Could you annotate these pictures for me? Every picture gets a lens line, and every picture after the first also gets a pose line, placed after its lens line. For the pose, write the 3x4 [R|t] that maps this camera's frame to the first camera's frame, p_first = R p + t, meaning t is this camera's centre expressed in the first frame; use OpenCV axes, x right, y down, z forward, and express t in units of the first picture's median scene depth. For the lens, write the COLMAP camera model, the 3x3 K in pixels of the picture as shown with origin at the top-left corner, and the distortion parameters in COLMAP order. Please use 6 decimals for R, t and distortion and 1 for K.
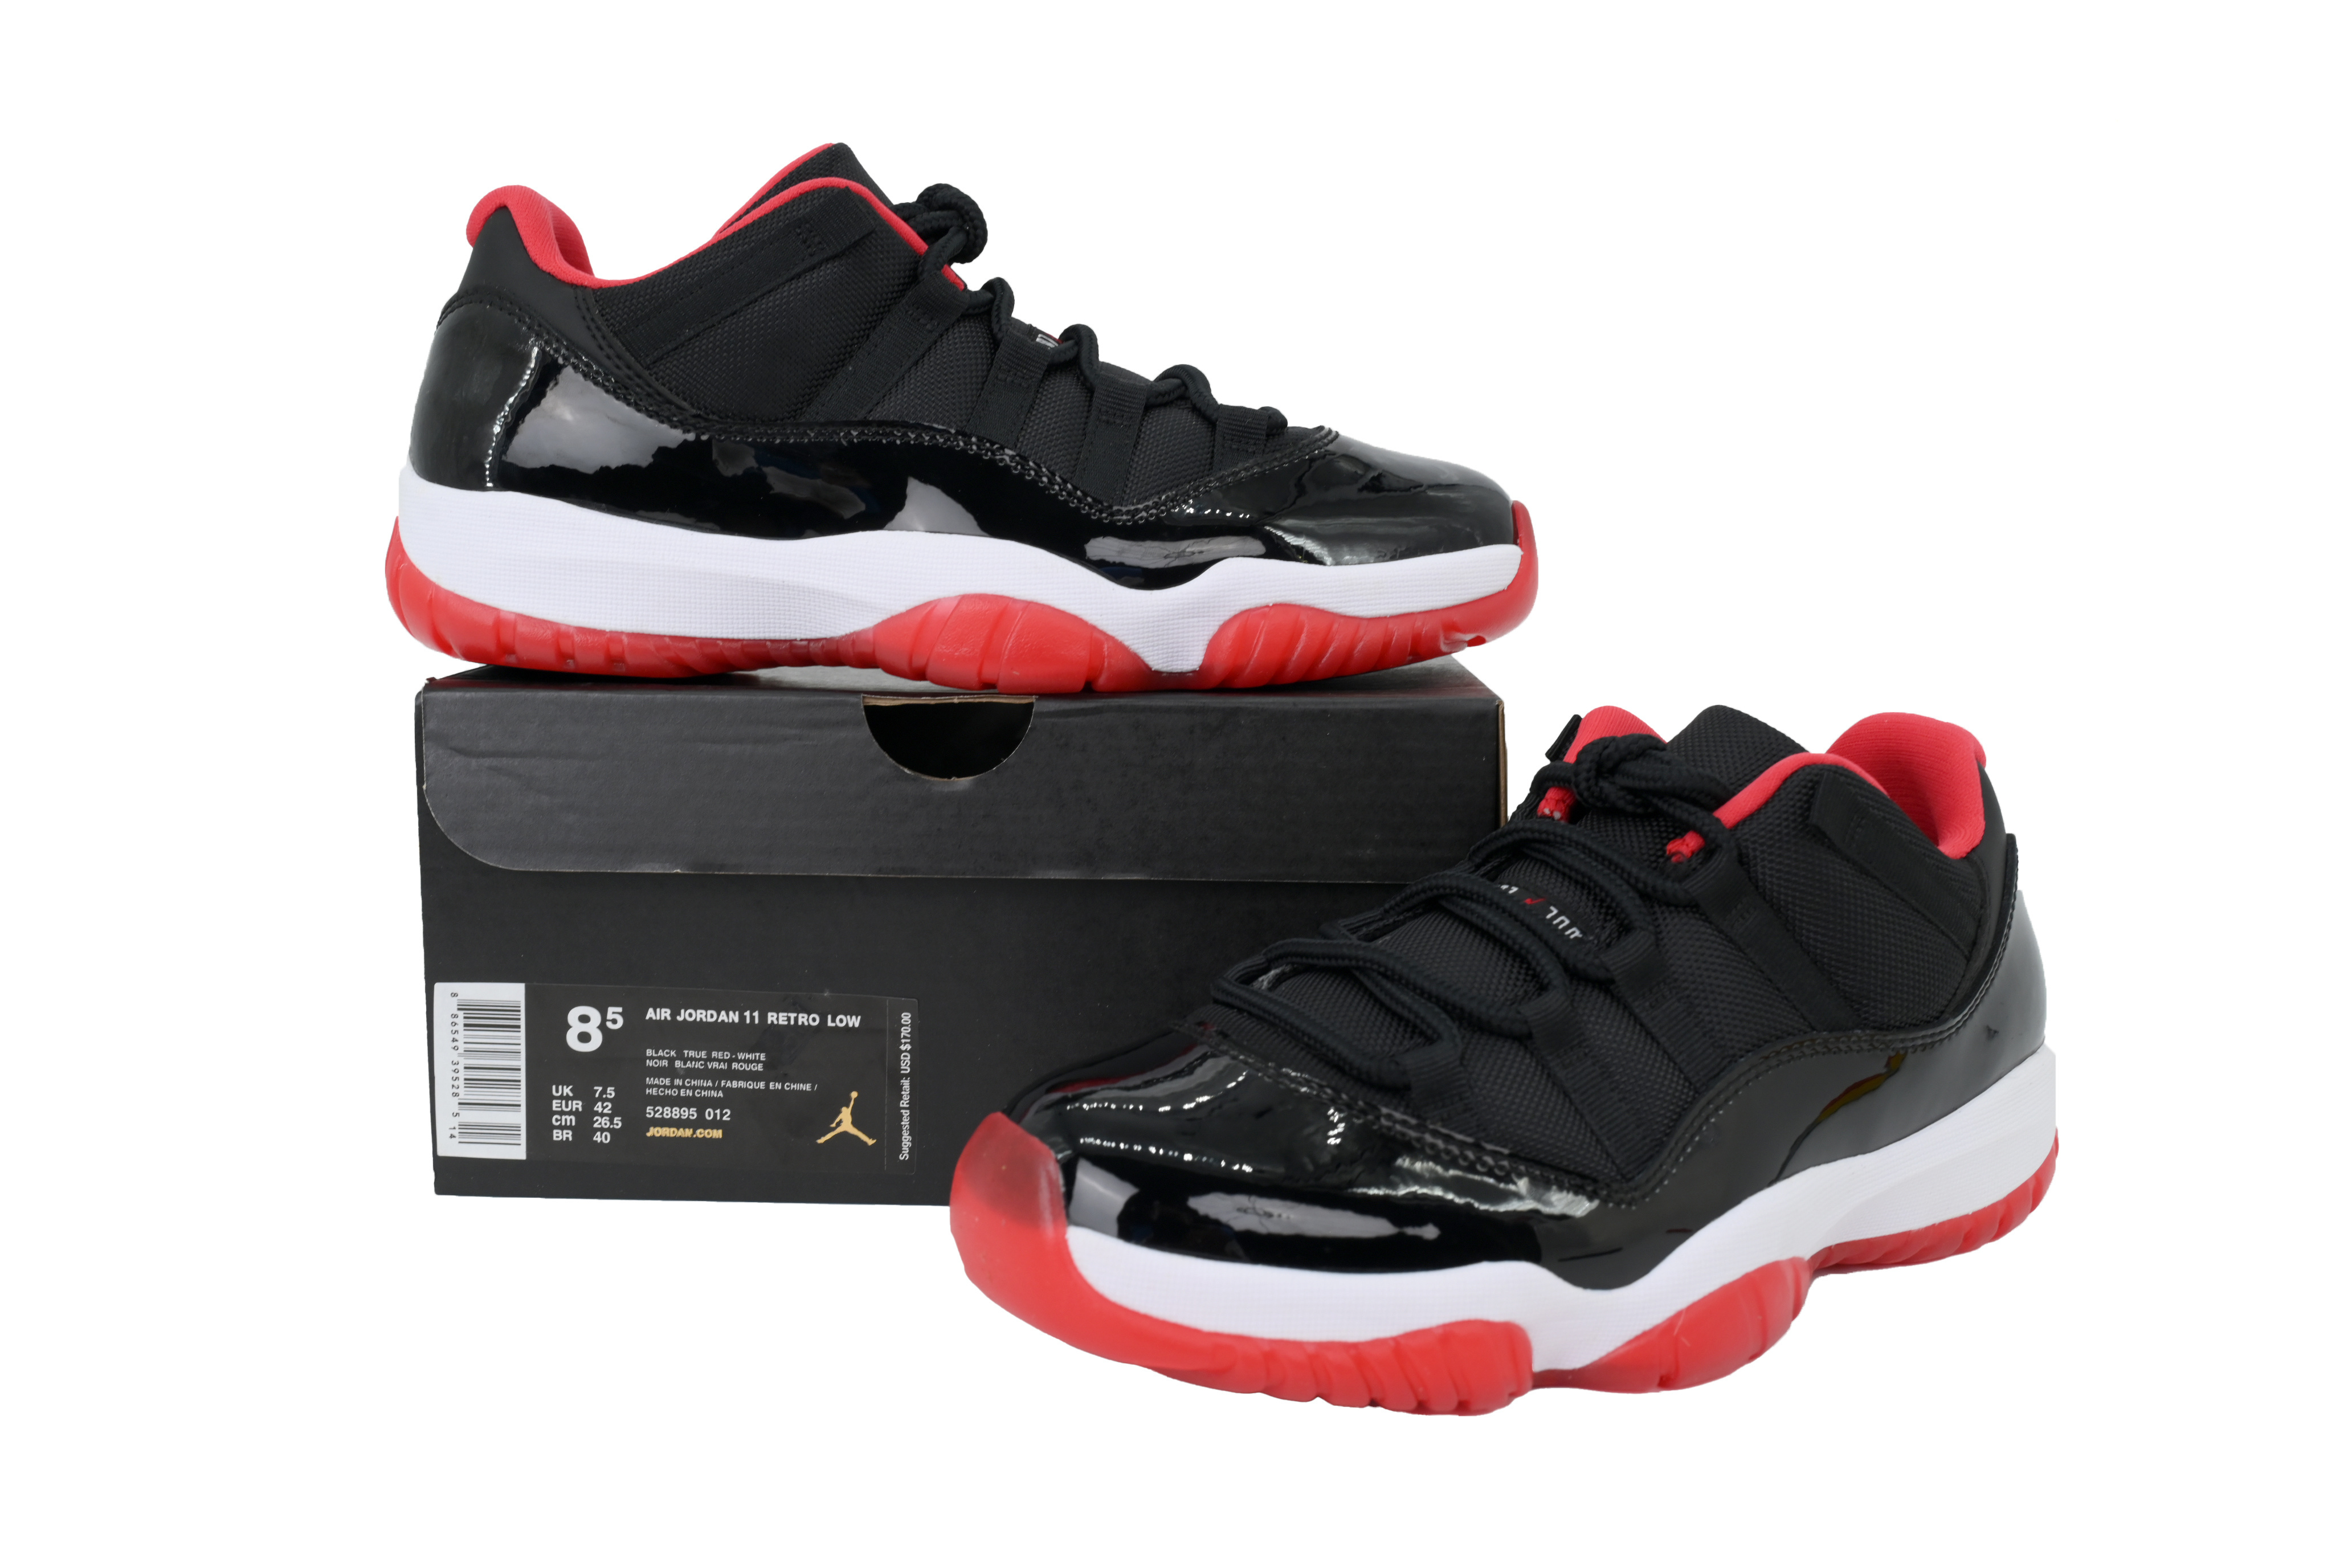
lens RADIAL K [[2223.6, 0, 1177.5], [0, 2223.6, 779.8], [0, 0, 1]] dist [0.068061, 0.000000]
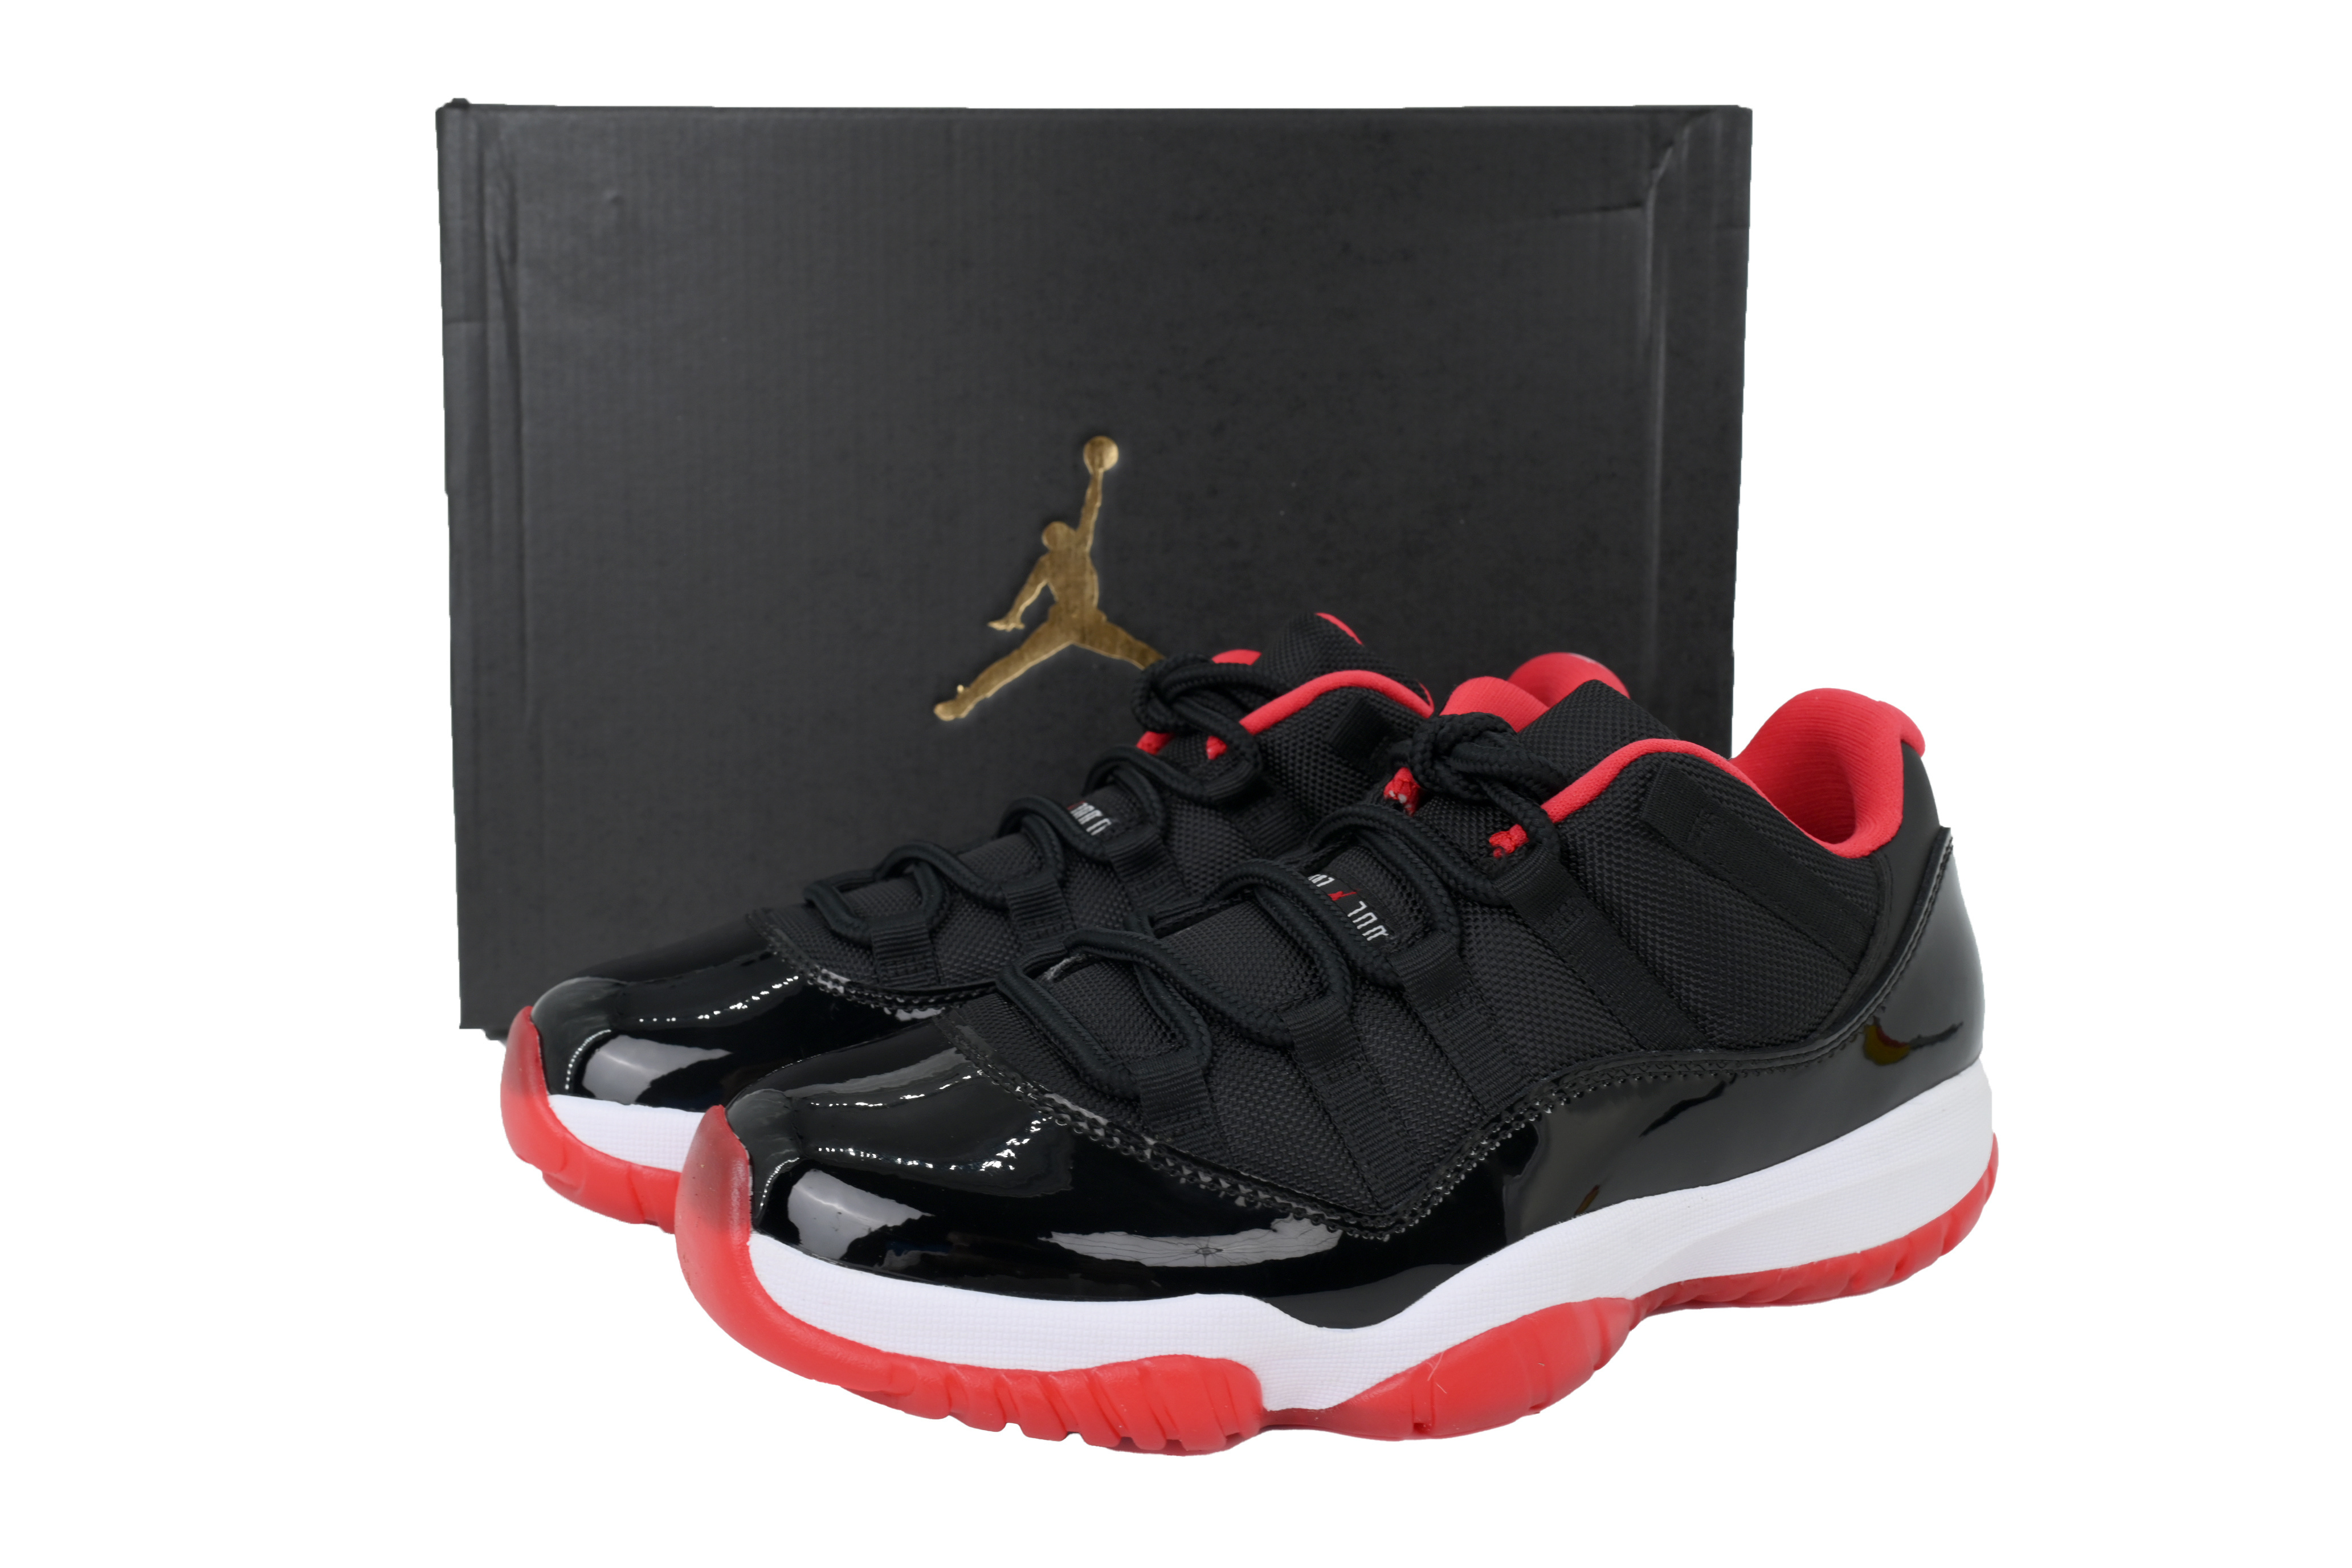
lens RADIAL K [[2223.6, 0, 1175.4], [0, 2223.6, 787.5], [0, 0, 1]] dist [0.068061, 0.000000]
pose [[0.986900, 0.024735, -0.159425, 0.239589], [-0.017867, 0.998855, 0.044370, -0.029400], [0.160340, -0.040940, 0.986212, 0.088244]]
